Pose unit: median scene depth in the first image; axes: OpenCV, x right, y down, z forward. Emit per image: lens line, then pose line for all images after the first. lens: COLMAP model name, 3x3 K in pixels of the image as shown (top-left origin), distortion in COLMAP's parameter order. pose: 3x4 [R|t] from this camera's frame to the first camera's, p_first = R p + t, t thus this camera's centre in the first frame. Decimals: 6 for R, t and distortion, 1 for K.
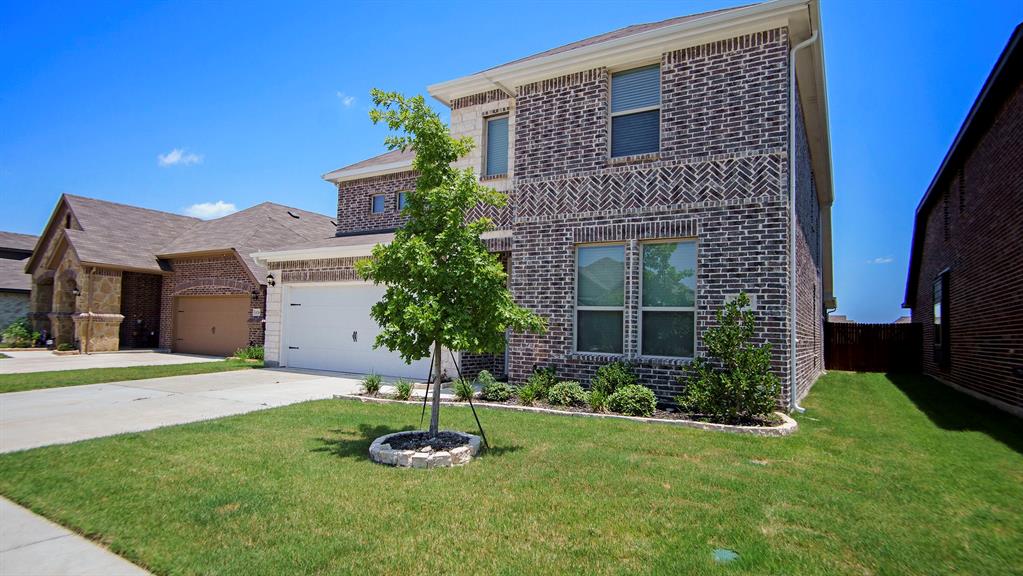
lens RADIAL K [[543.6, 0, 512.9], [0, 543.6, 308.8], [0, 0, 1]] dist [-0.025412, 0.006165]
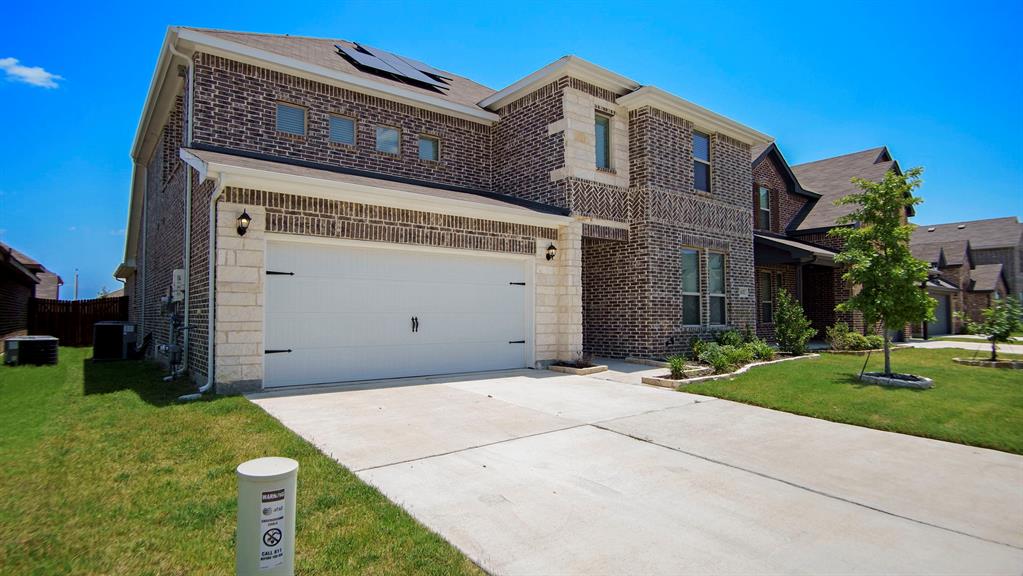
lens RADIAL K [[543.6, 0, 510.1], [0, 543.6, 285.8], [0, 0, 1]] dist [-0.025412, 0.006165]
pose [[0.373953, 0.020456, 0.927222, -1.267370], [-0.028672, 0.999534, -0.010488, 0.006851], [-0.927004, -0.022663, 0.374365, 0.874556]]
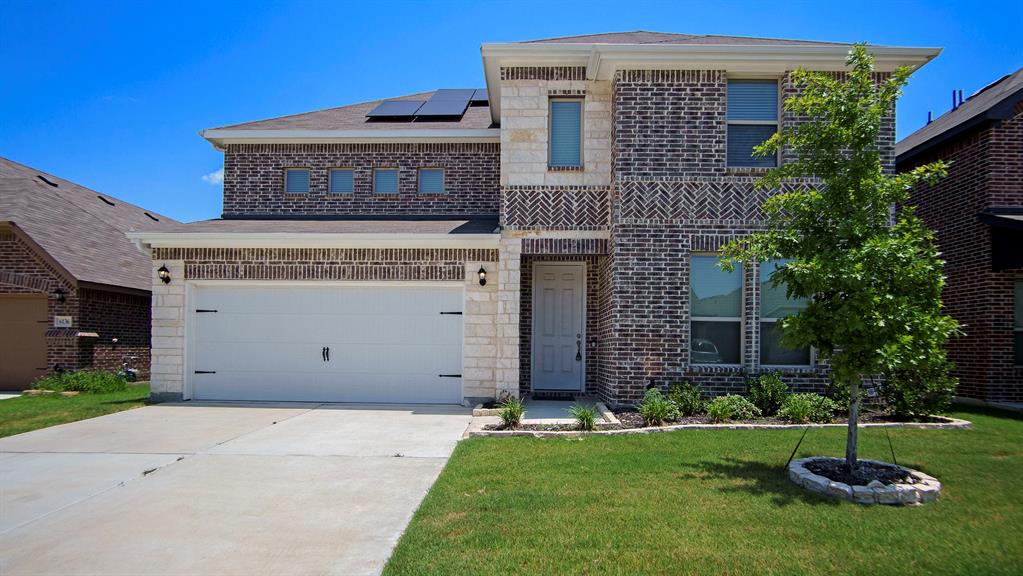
lens RADIAL K [[543.6, 0, 492.3], [0, 543.6, 344.7], [0, 0, 1]] dist [-0.025412, 0.006165]
pose [[0.878175, -0.015701, 0.478083, -0.641445], [-0.006324, 0.998993, 0.044425, 0.004112], [-0.478299, -0.042036, 0.877191, 0.318035]]
